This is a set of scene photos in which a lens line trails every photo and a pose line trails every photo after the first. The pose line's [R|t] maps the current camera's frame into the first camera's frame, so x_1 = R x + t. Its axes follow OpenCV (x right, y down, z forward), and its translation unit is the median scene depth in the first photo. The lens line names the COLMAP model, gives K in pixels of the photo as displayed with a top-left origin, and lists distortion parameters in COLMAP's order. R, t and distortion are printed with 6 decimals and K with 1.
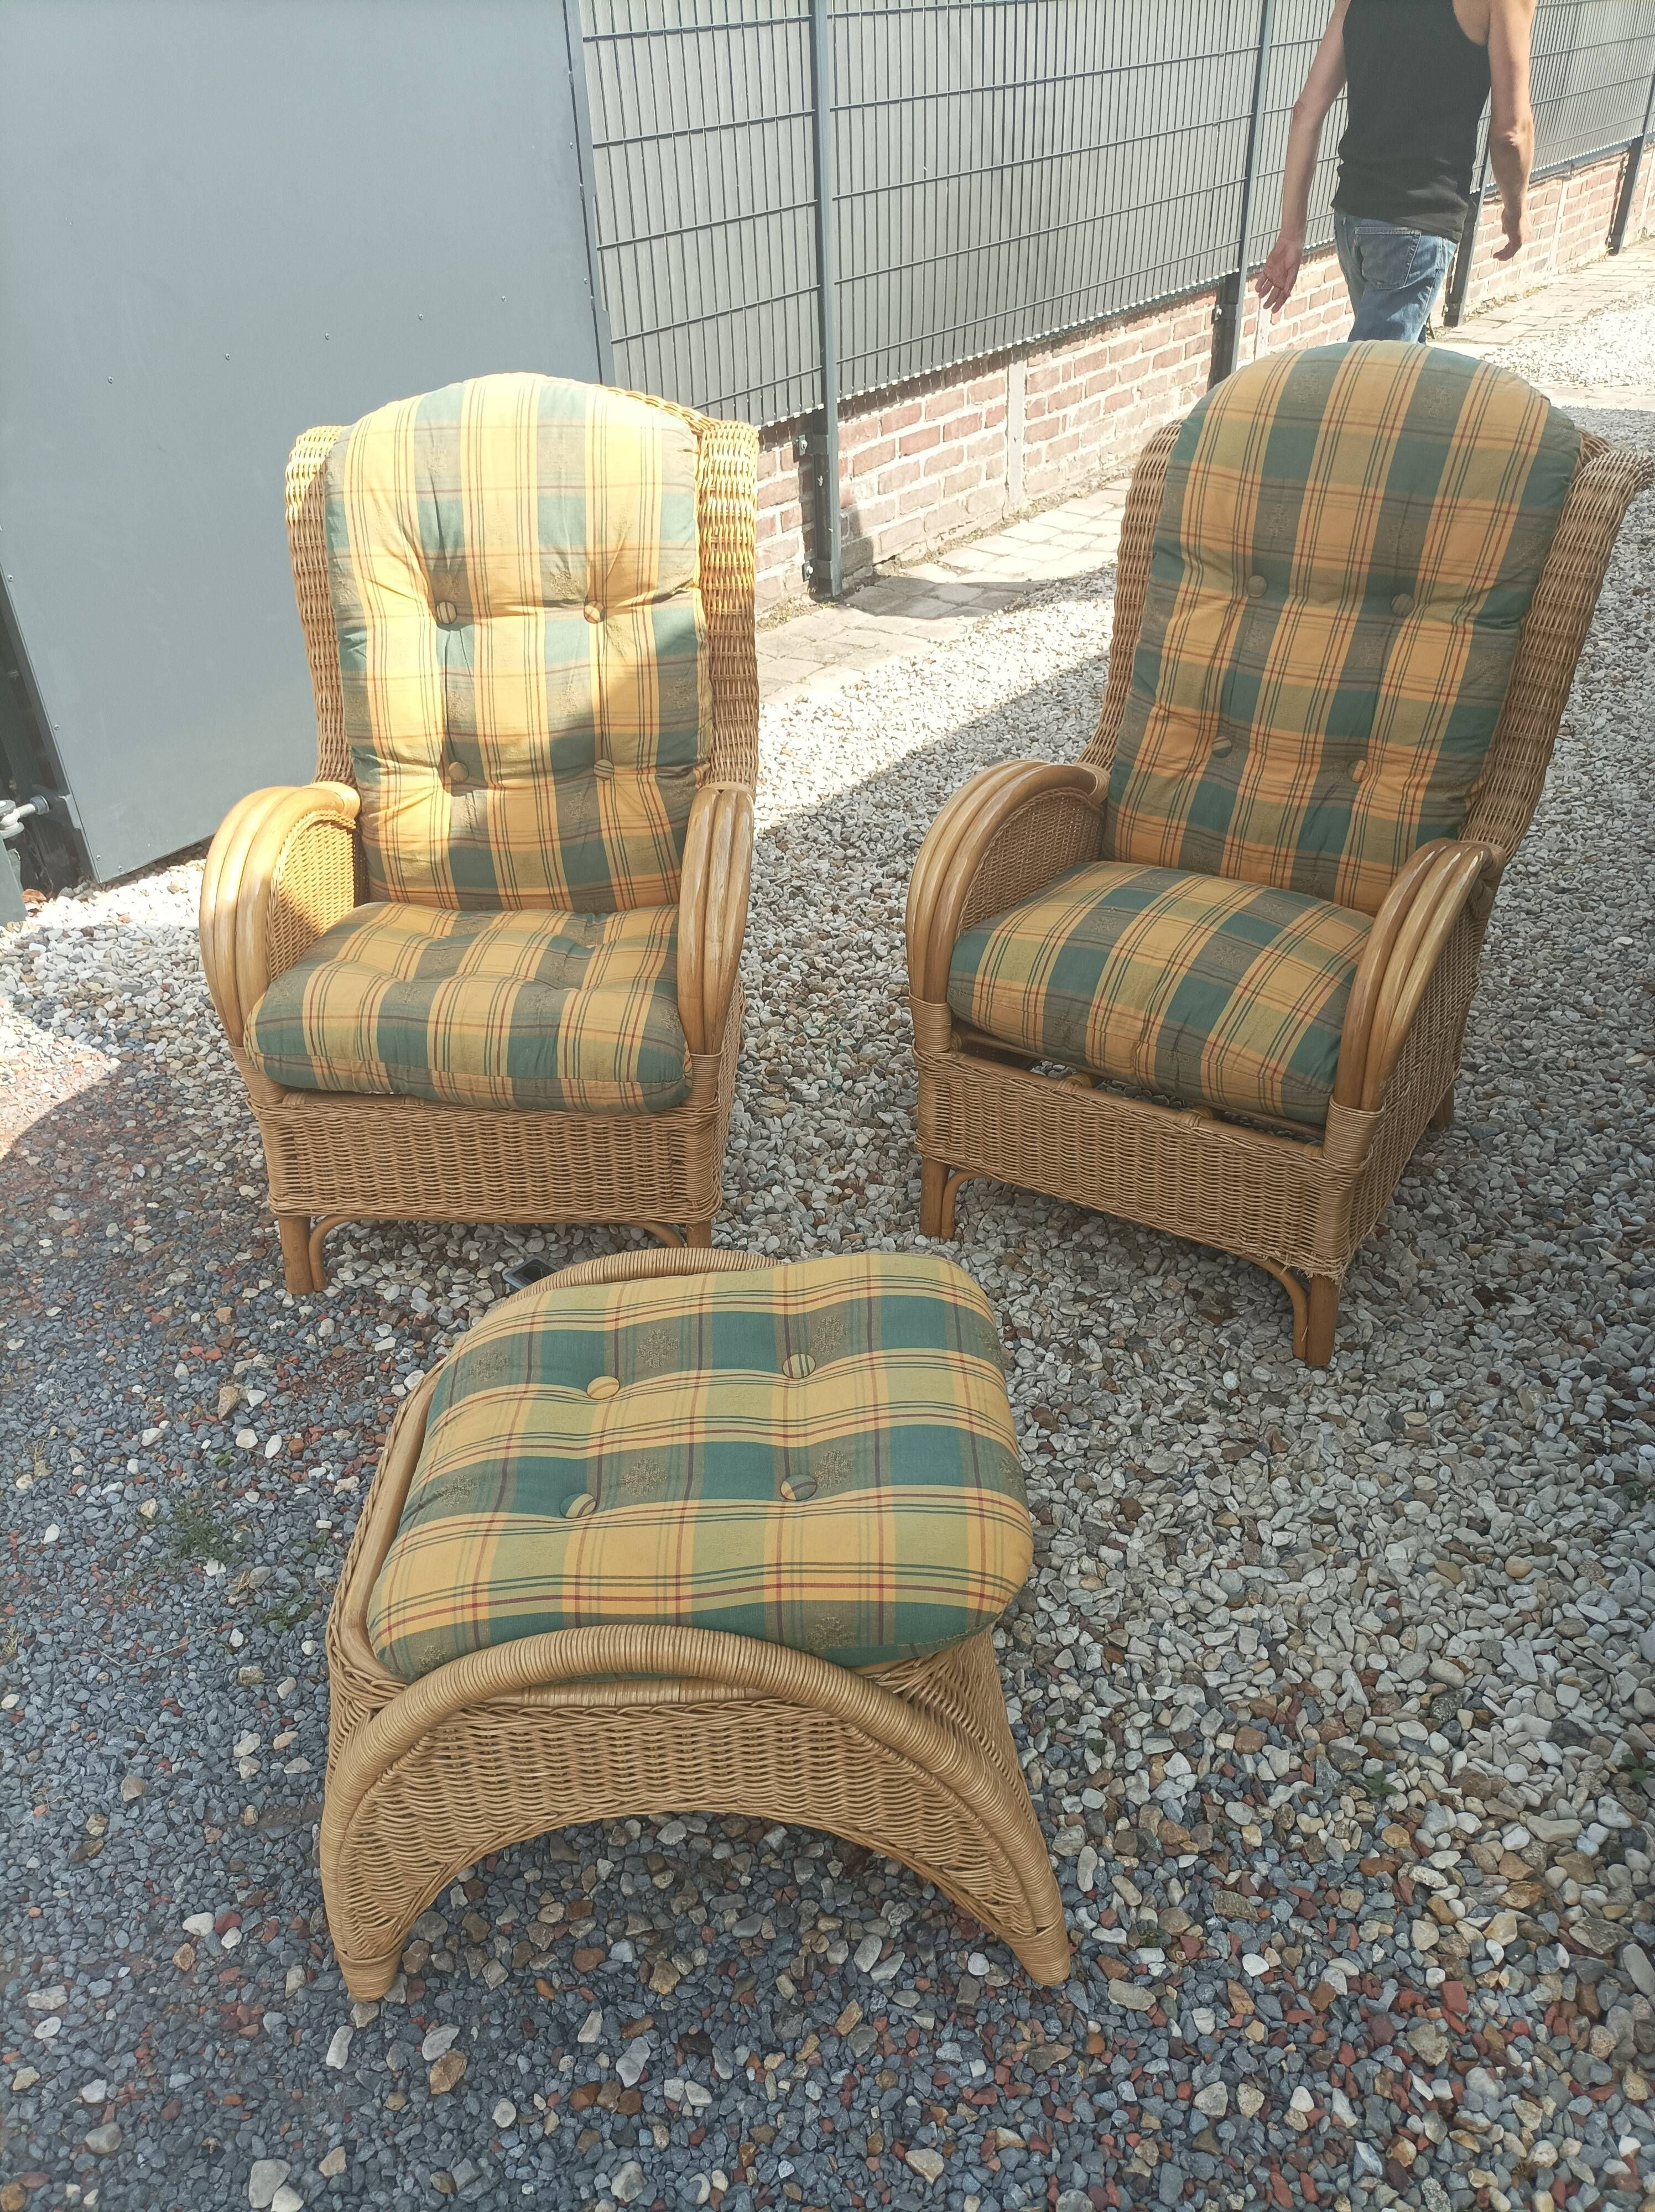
lens RADIAL K [[1648.6, 0, 843.9], [0, 1648.6, 1102.3], [0, 0, 1]] dist [0.021536, -0.017827]
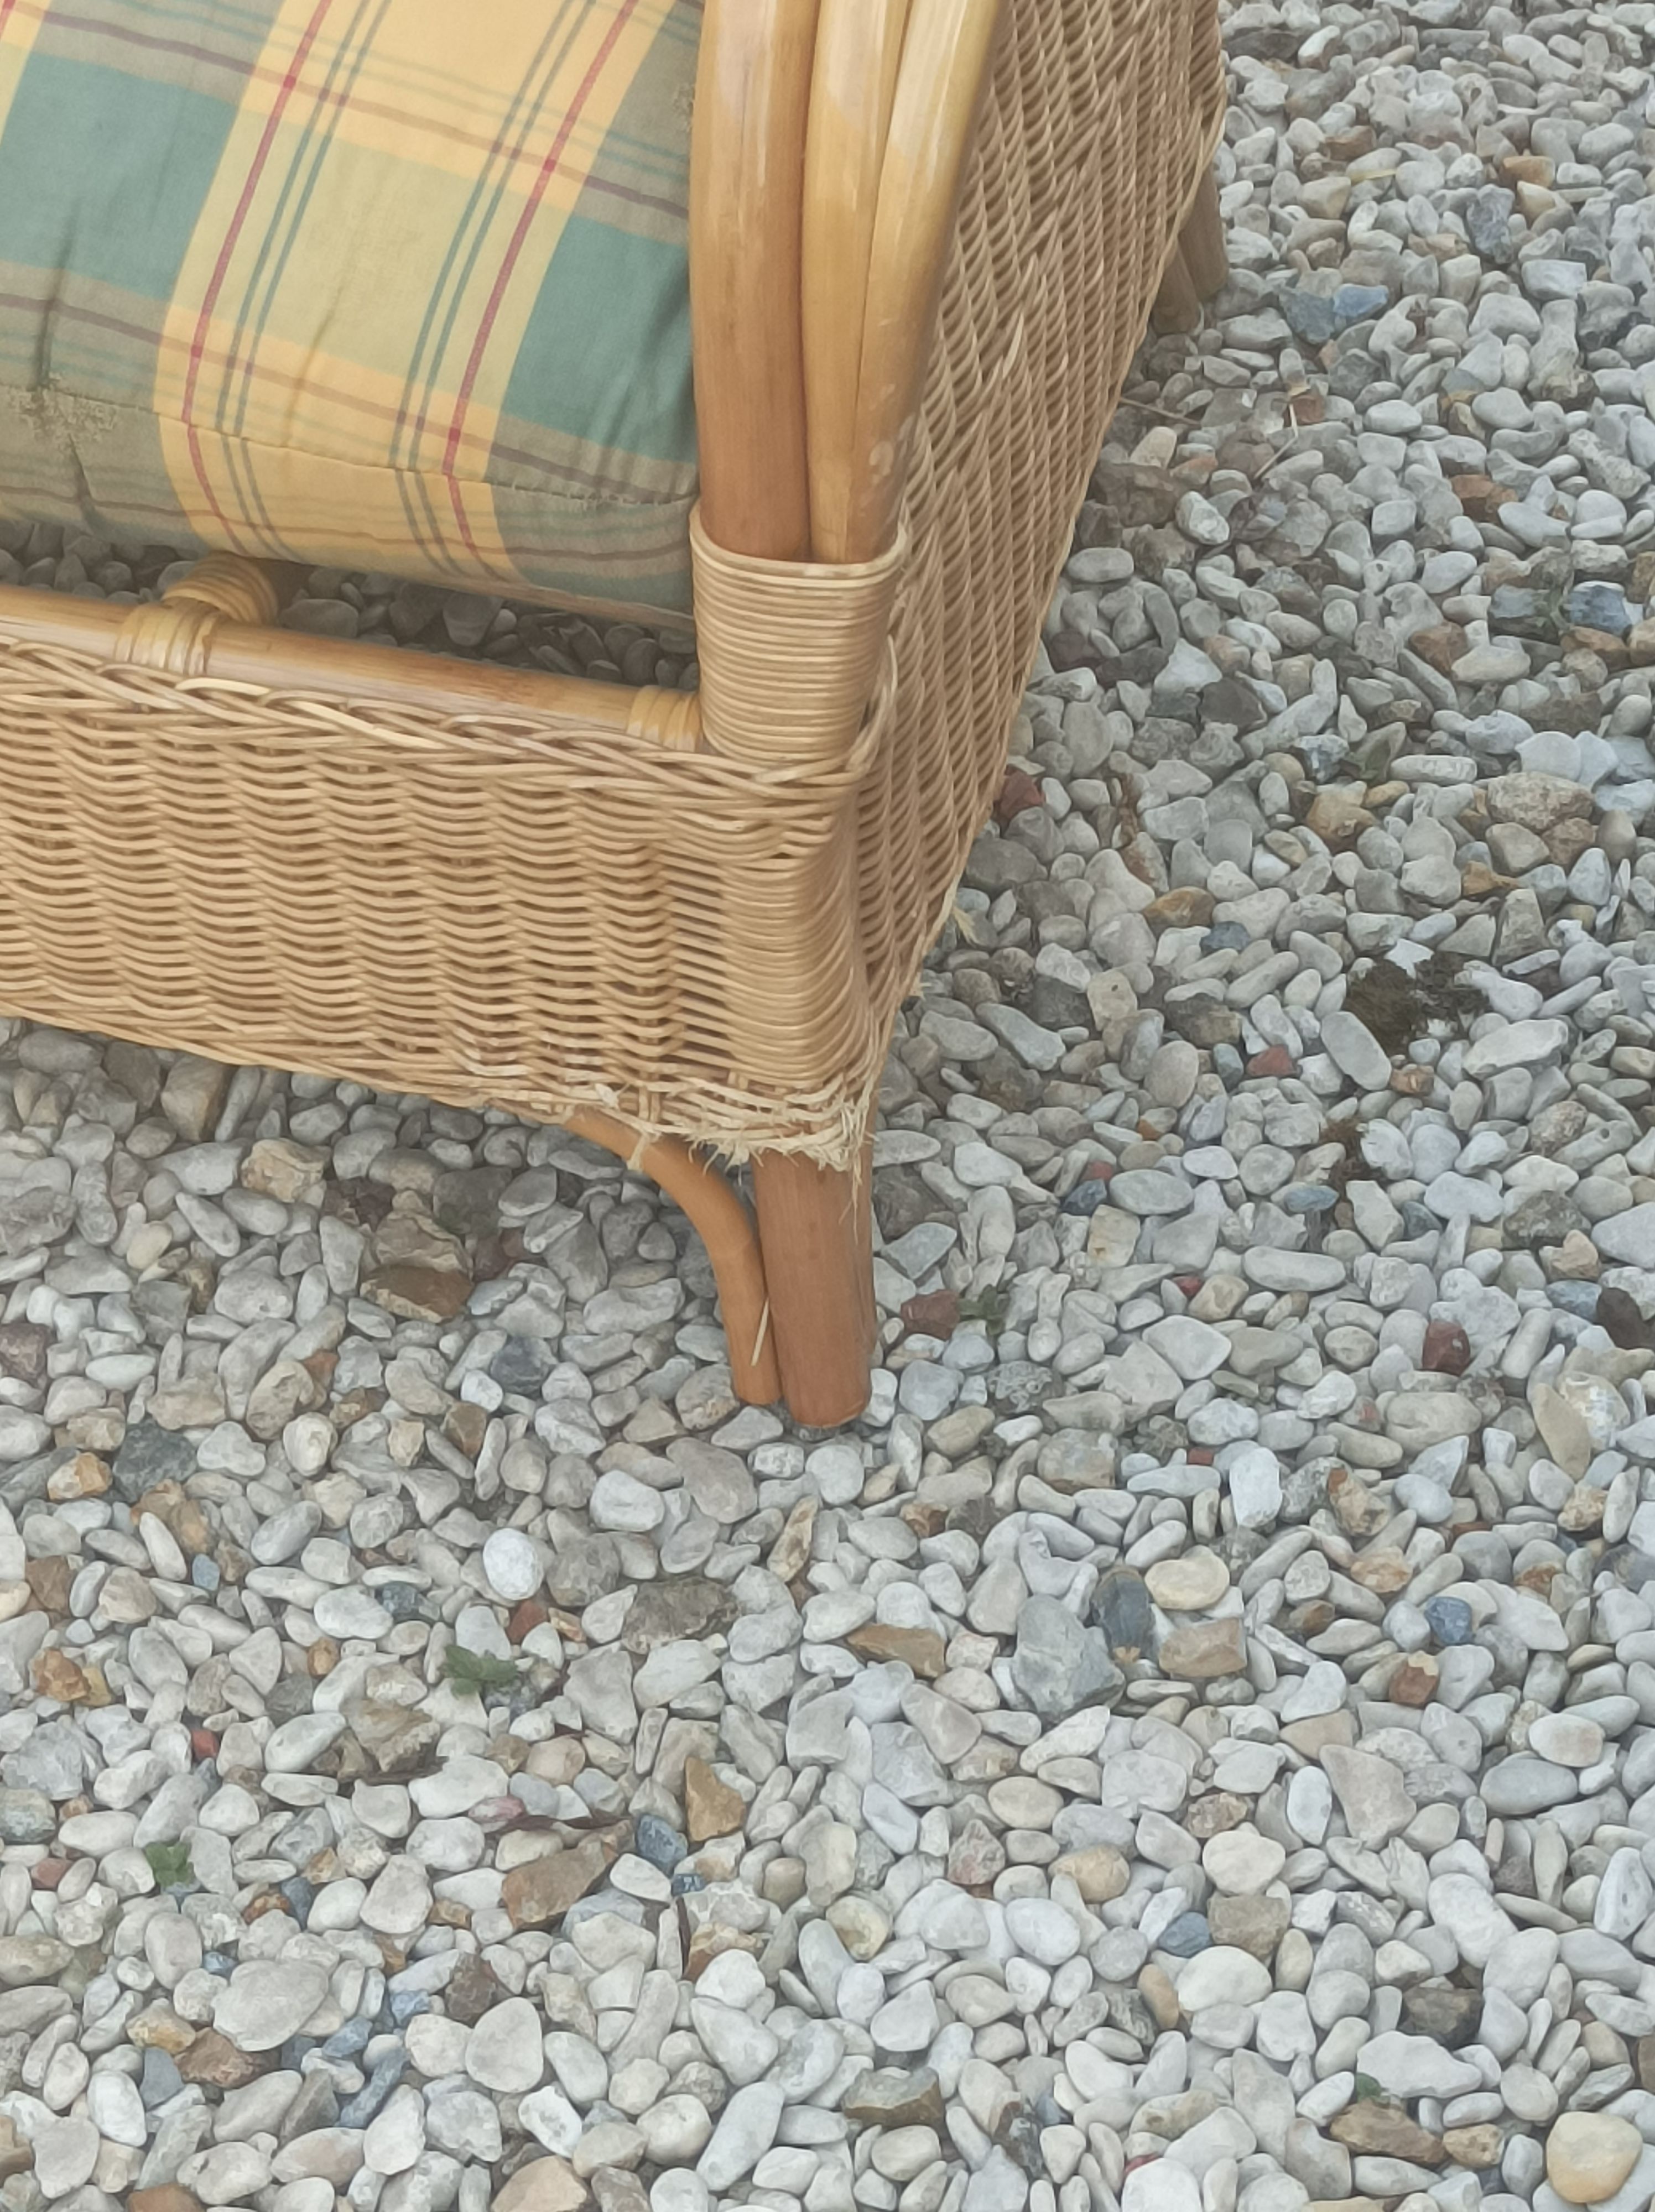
lens RADIAL K [[4810.6, 0, 857.4], [0, 4810.6, 1039.3], [0, 0, 1]] dist [0.147557, -0.578863]
pose [[0.957679, -0.193445, 0.213145, 0.130330], [0.138111, 0.958508, 0.249373, -0.088047], [-0.252541, -0.209382, 0.944660, 0.262997]]
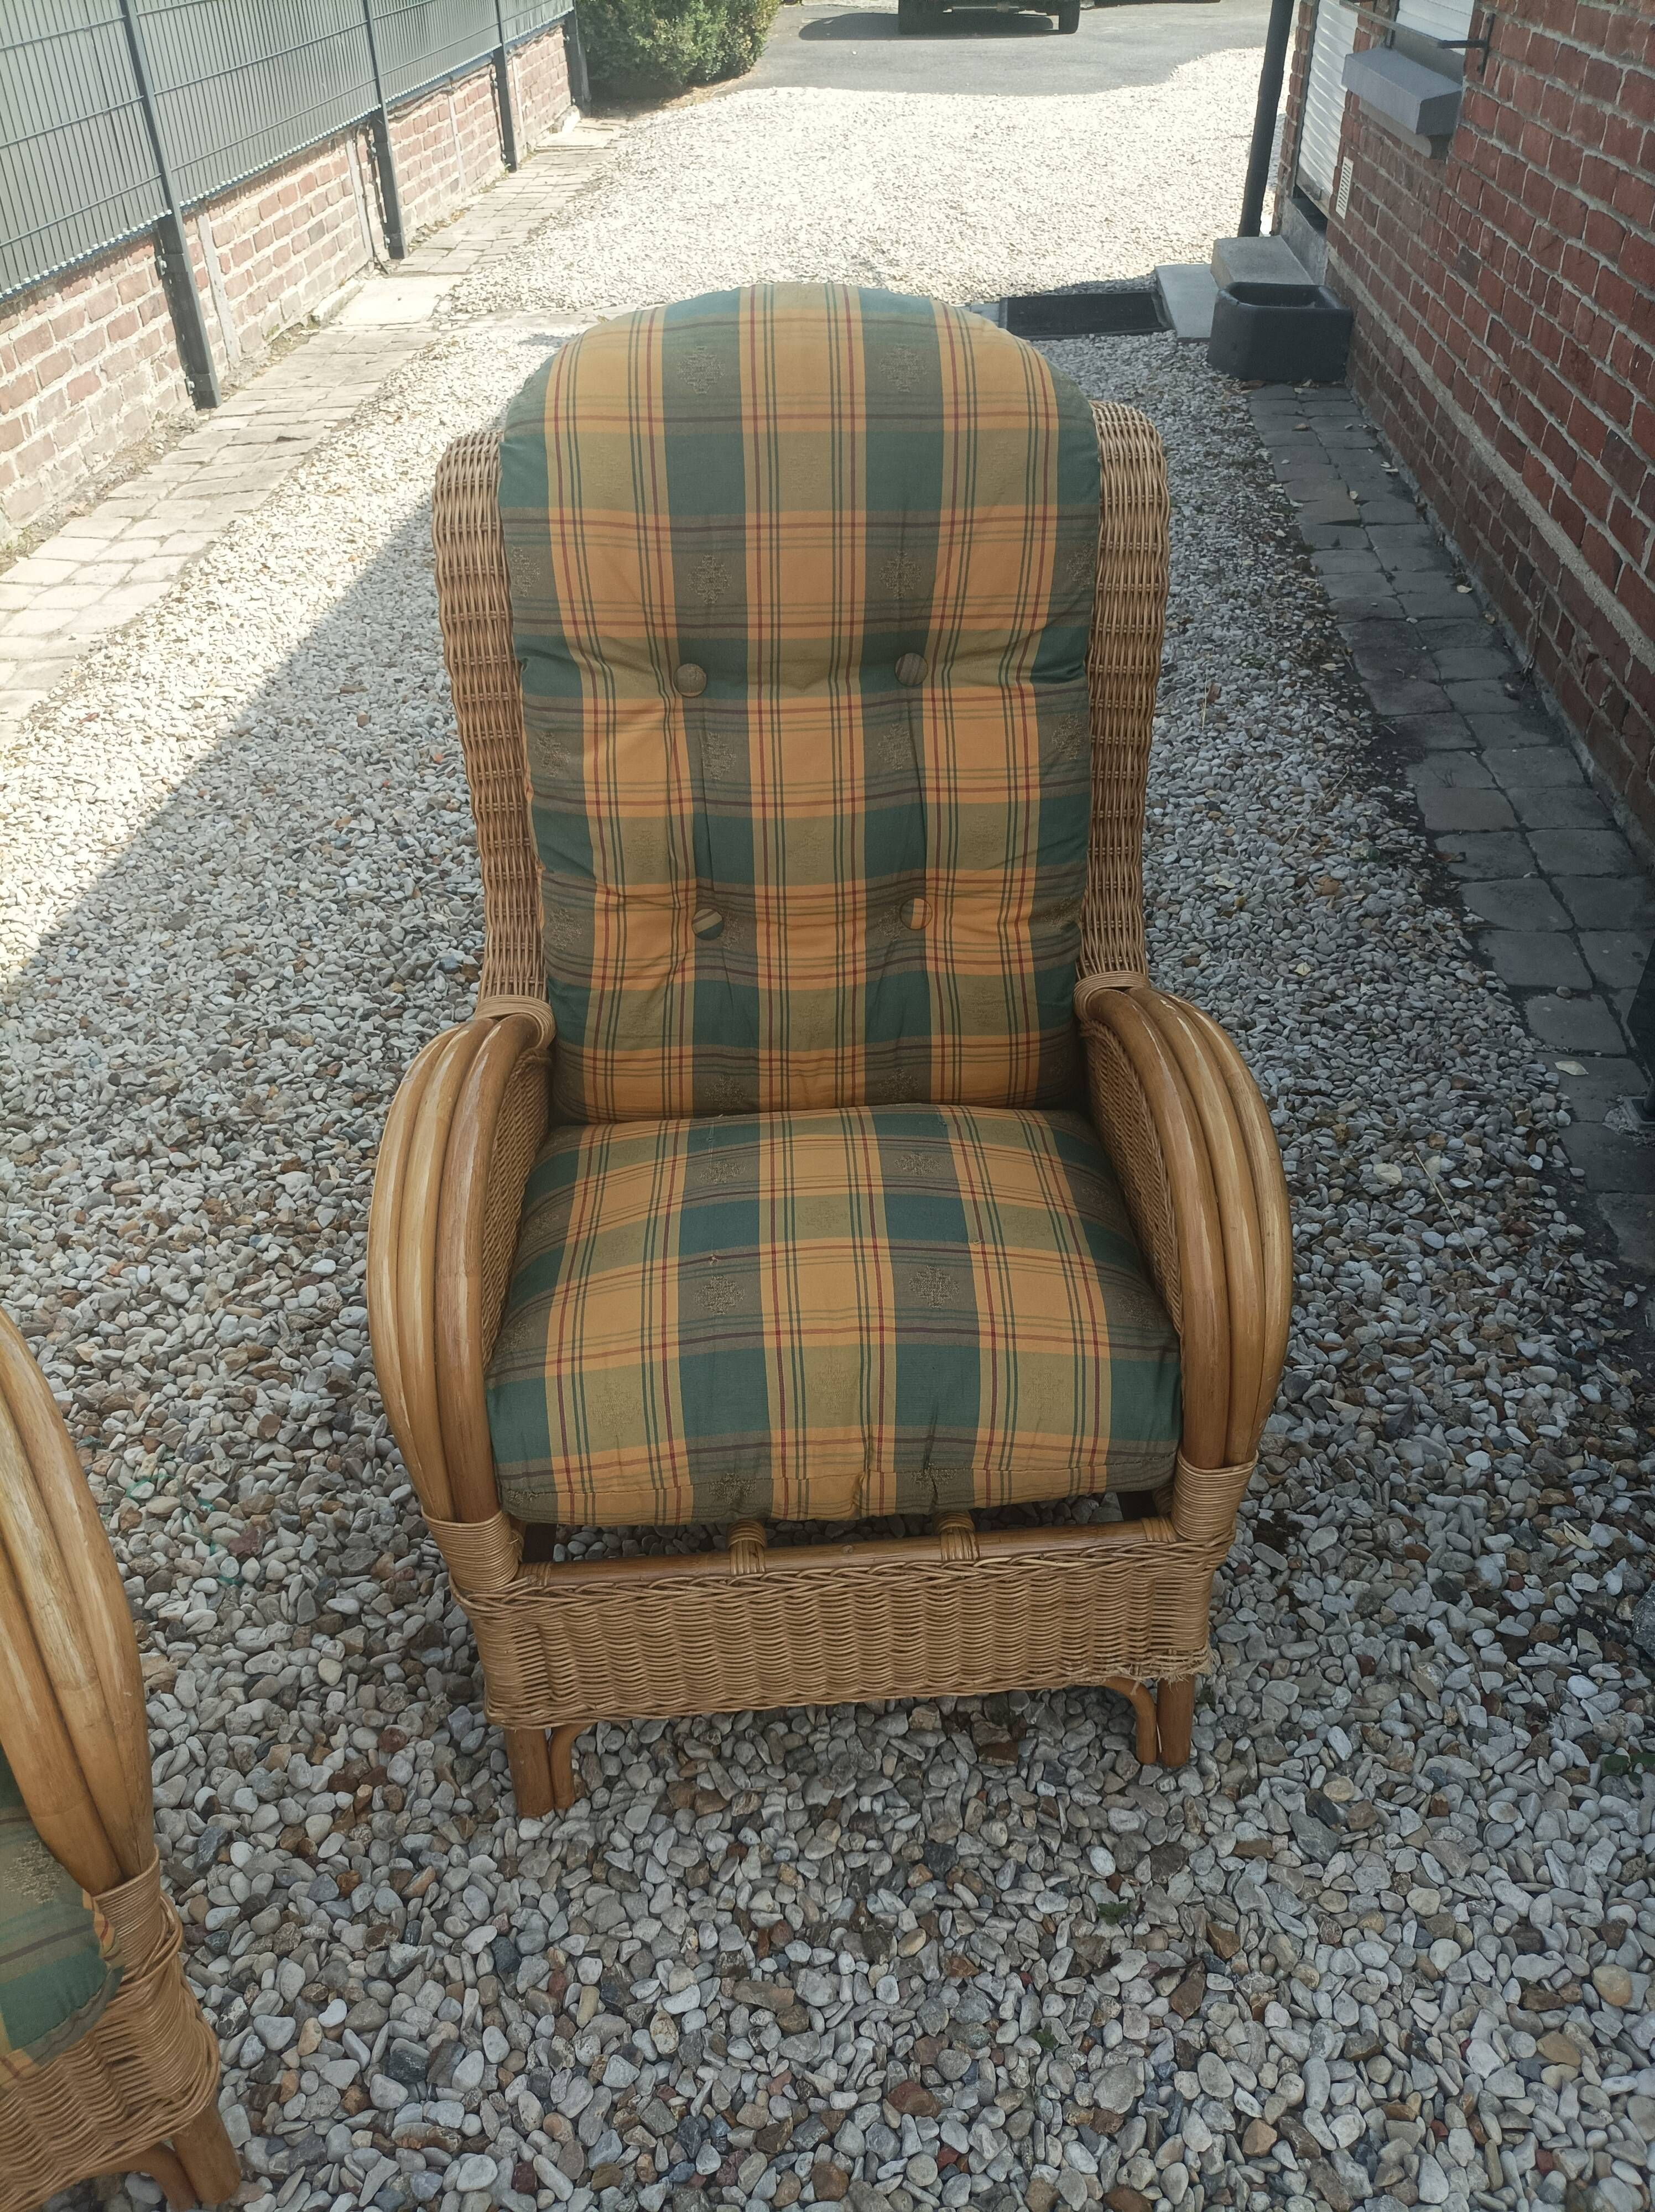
lens RADIAL K [[1648.6, 0, 843.9], [0, 1648.6, 1102.3], [0, 0, 1]] dist [0.021536, -0.017827]
pose [[0.819457, -0.328215, 0.469857, -0.060038], [0.313609, 0.942955, 0.111743, -0.212076], [-0.479730, 0.055783, 0.875641, 0.419458]]
